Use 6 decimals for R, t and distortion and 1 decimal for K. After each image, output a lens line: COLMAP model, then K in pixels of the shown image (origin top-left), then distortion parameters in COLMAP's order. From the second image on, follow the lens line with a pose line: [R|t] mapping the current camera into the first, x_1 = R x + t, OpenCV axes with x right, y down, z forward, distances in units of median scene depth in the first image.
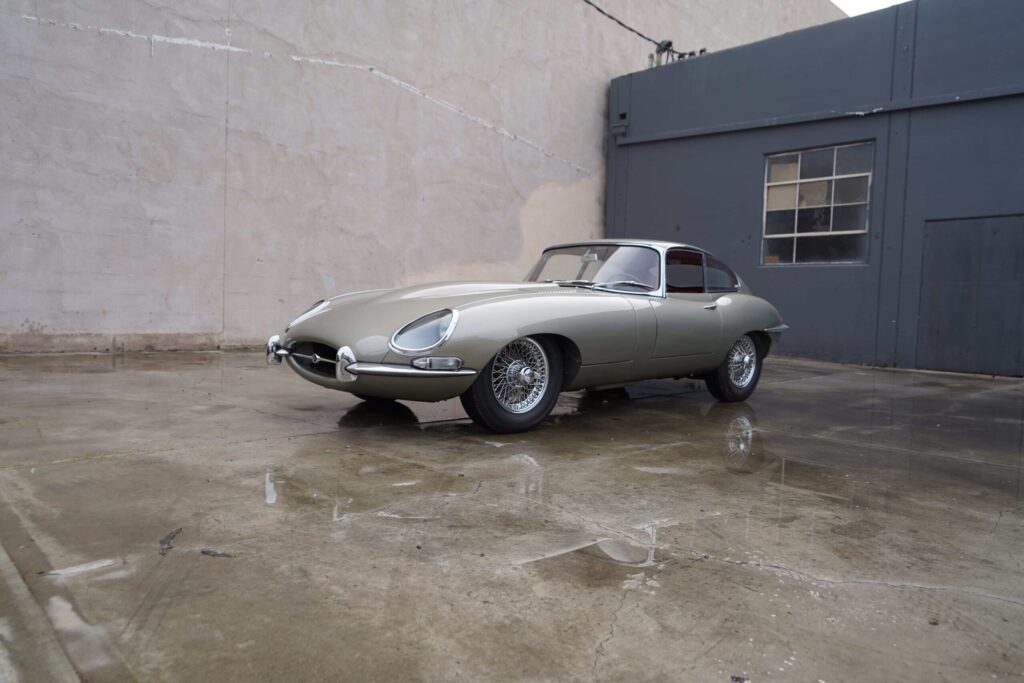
lens RADIAL K [[698.2, 0, 507.0], [0, 698.2, 338.7], [0, 0, 1]] dist [-0.021469, 0.022465]
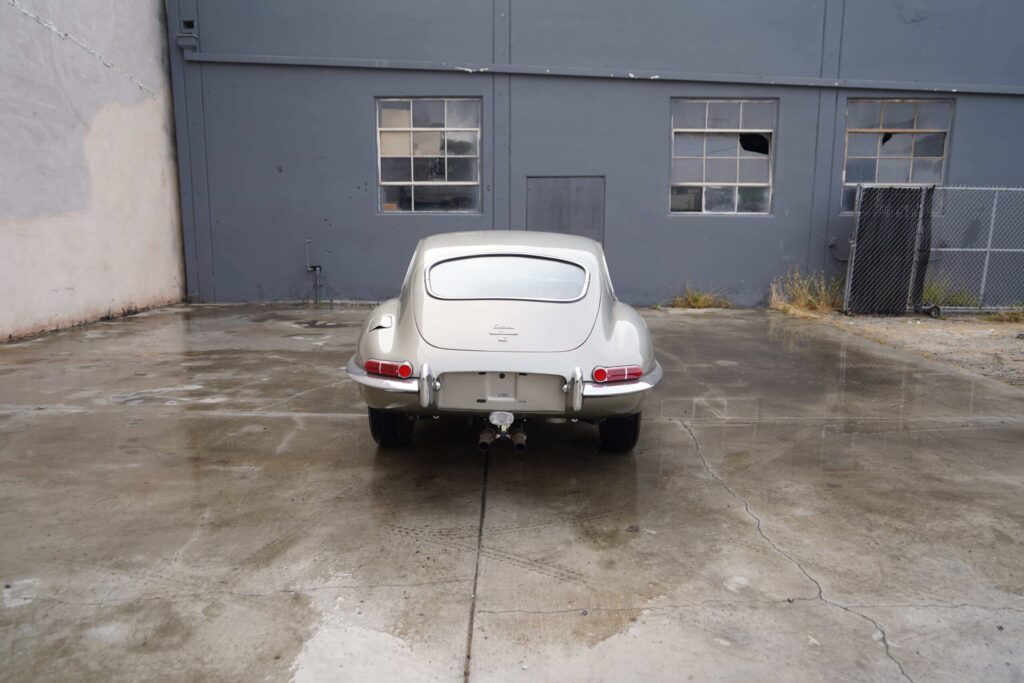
lens RADIAL K [[687.1, 0, 508.4], [0, 687.1, 340.6], [0, 0, 1]] dist [-0.032944, 0.021636]
pose [[0.697736, -0.148843, 0.700722, -0.244612], [0.054086, 0.986330, 0.155654, -0.076789], [-0.714311, -0.070706, 0.696248, 0.201285]]
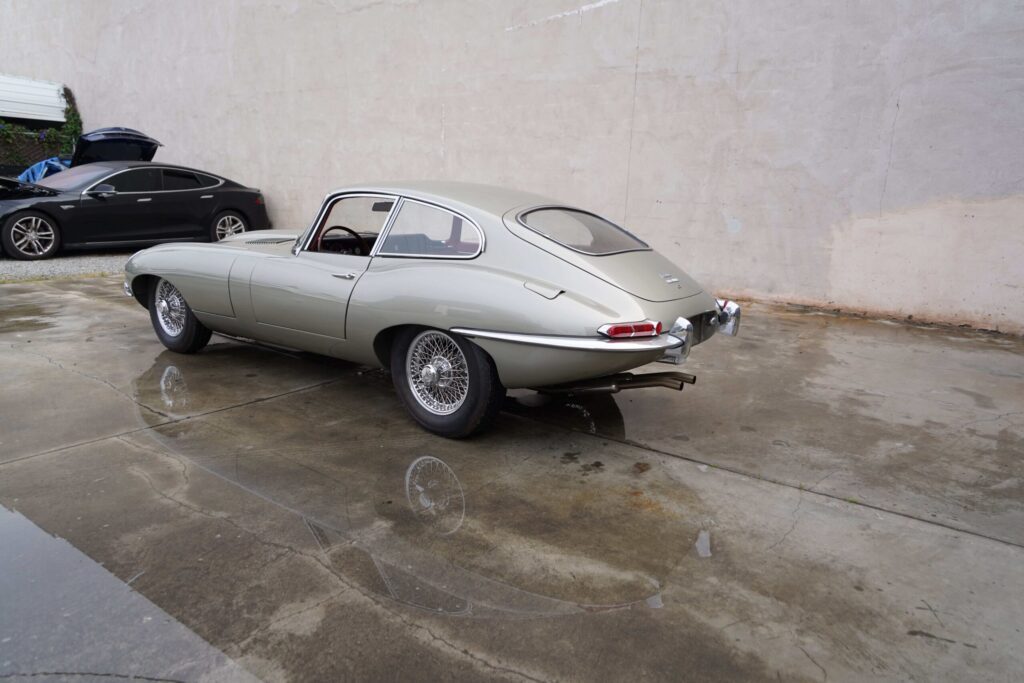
lens RADIAL K [[698.0, 0, 510.2], [0, 698.0, 339.5], [0, 0, 1]] dist [-0.021093, 0.021811]
pose [[0.177098, 0.179762, -0.967637, 0.543407], [-0.083038, 0.982402, 0.167307, -0.060453], [0.980684, 0.050721, 0.188909, 0.544885]]
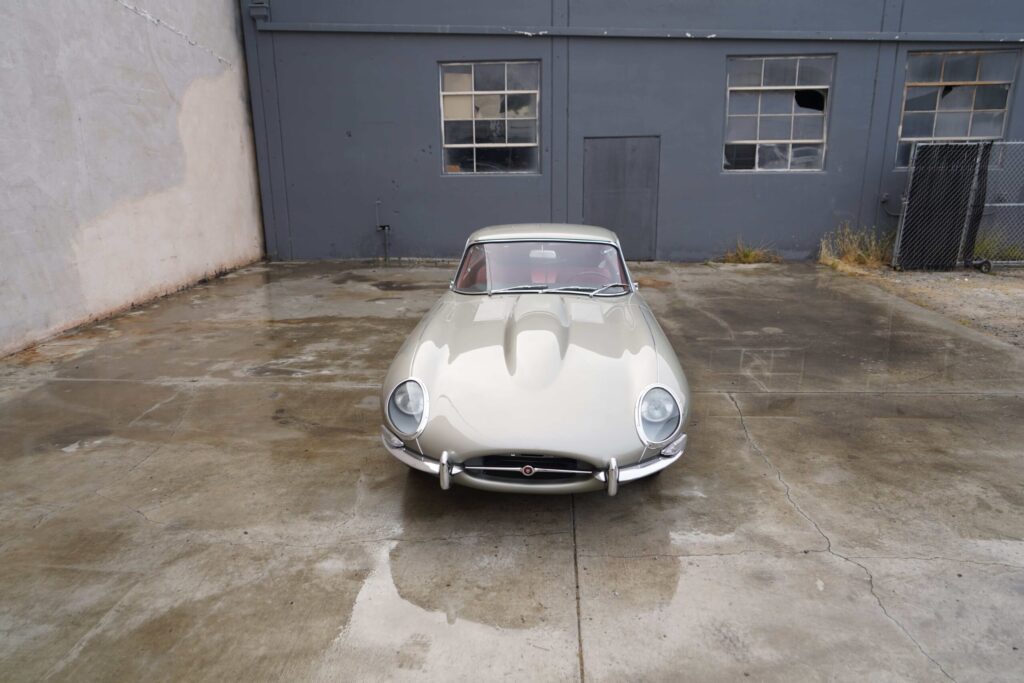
lens RADIAL K [[698.0, 0, 510.2], [0, 698.0, 339.5], [0, 0, 1]] dist [-0.021093, 0.021811]
pose [[0.737226, -0.219019, 0.639163, -0.319377], [0.068867, 0.965433, 0.251387, -0.137838], [-0.672128, -0.141312, 0.726826, 0.156907]]
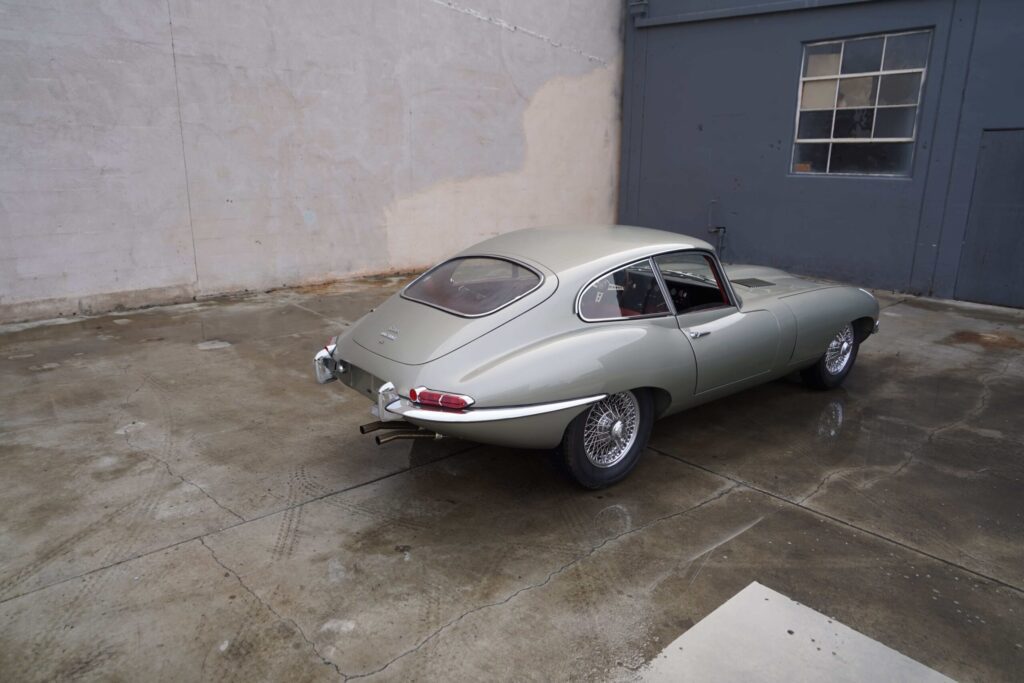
lens RADIAL K [[687.1, 0, 508.4], [0, 687.1, 340.6], [0, 0, 1]] dist [-0.032944, 0.021636]
pose [[0.998139, -0.011719, -0.059844, 0.059263], [0.024068, 0.977401, 0.210020, -0.100539], [0.056030, -0.211070, 0.975864, 0.086986]]
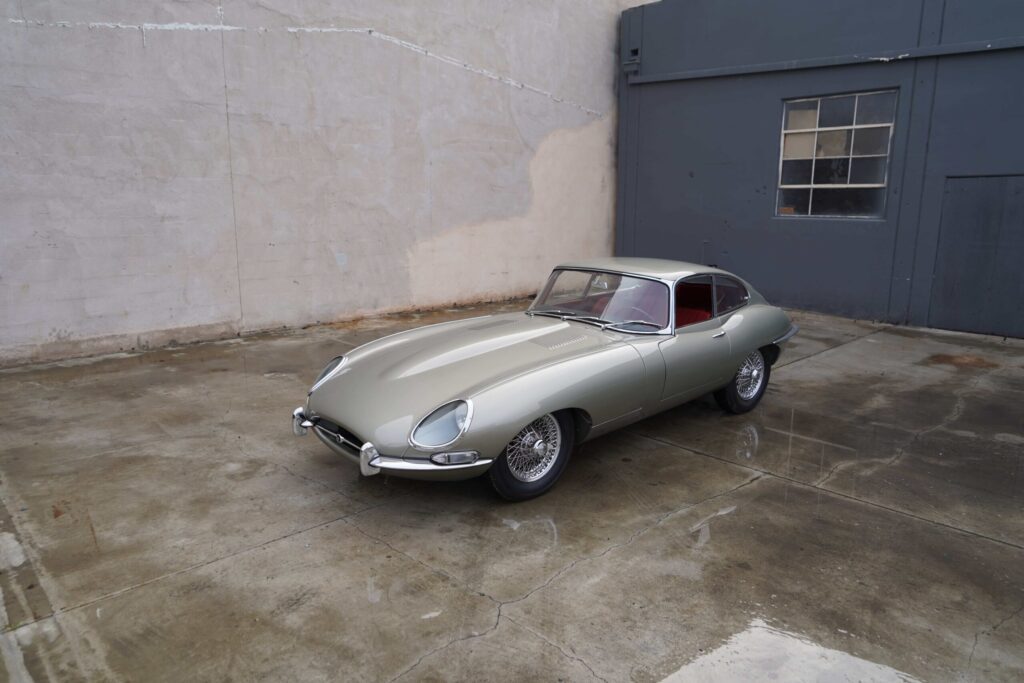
lens RADIAL K [[698.2, 0, 507.0], [0, 698.2, 338.7], [0, 0, 1]] dist [-0.021469, 0.022465]
pose [[0.999372, -0.027543, -0.022315, 0.002570], [0.030597, 0.988115, 0.150643, -0.106366], [0.017901, -0.151231, 0.988336, -0.006381]]
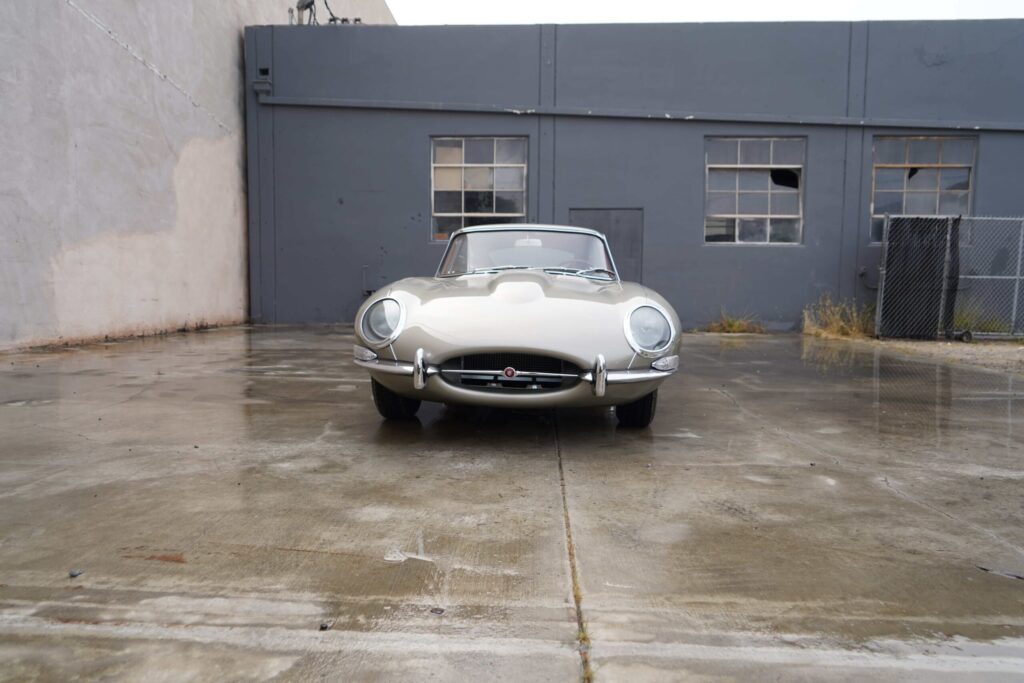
lens RADIAL K [[698.0, 0, 510.2], [0, 698.0, 339.5], [0, 0, 1]] dist [-0.021093, 0.021811]
pose [[0.725993, -0.080688, 0.682952, -0.323508], [0.047432, 0.996603, 0.067323, -0.025448], [-0.686064, -0.016482, 0.727355, 0.159814]]
